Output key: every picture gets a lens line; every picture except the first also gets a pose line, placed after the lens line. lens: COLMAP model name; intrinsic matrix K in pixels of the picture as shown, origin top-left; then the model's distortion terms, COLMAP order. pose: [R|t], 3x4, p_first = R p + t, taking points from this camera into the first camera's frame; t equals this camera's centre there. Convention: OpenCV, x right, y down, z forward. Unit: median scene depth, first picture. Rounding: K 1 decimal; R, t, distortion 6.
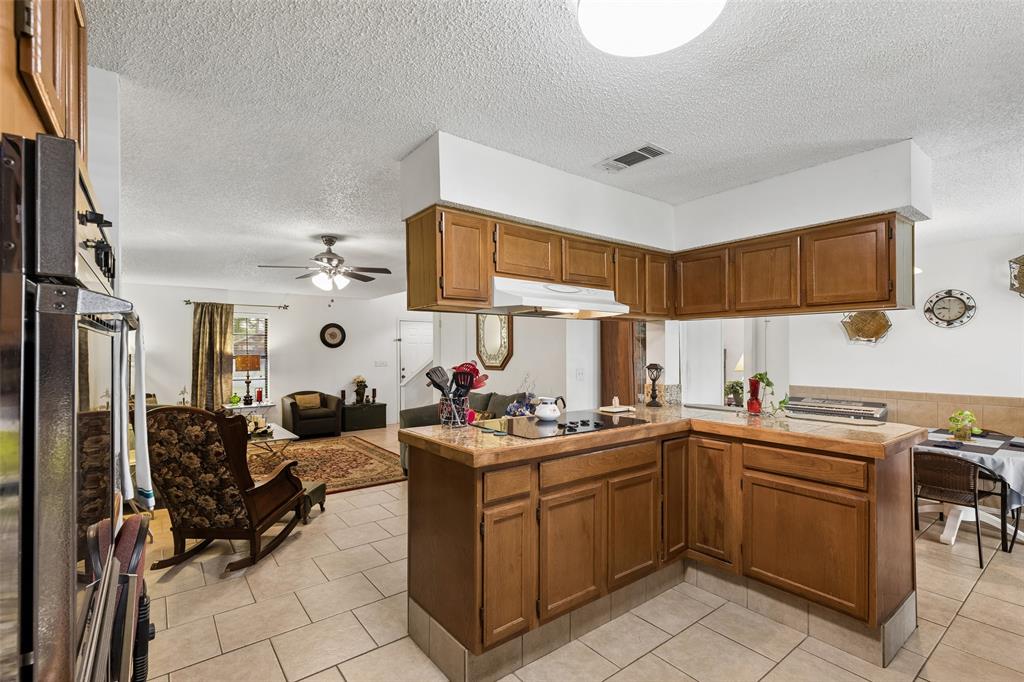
lens RADIAL K [[453.3, 0, 517.3], [0, 453.3, 348.8], [0, 0, 1]] dist [0.000589, -0.000001]
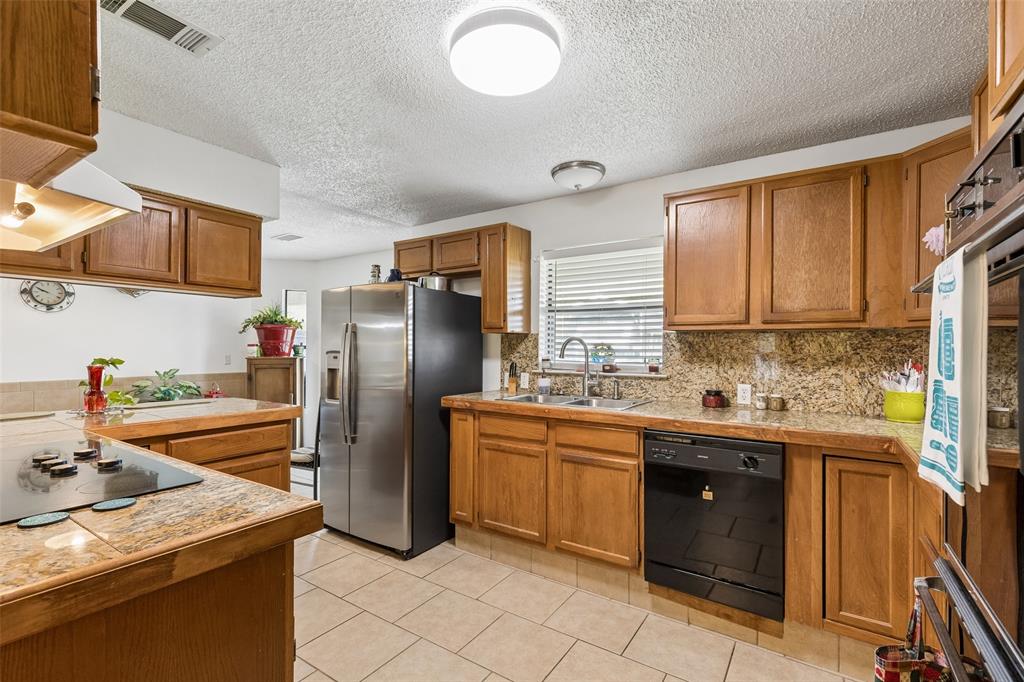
lens RADIAL K [[460.0, 0, 500.1], [0, 460.0, 346.6], [0, 0, 1]] dist [0.005450, 0.000034]
pose [[-0.290911, -0.003517, 0.956744, -0.222331], [-0.008582, 0.999963, 0.001066, 0.014263], [-0.956712, -0.007900, -0.290931, 0.311818]]
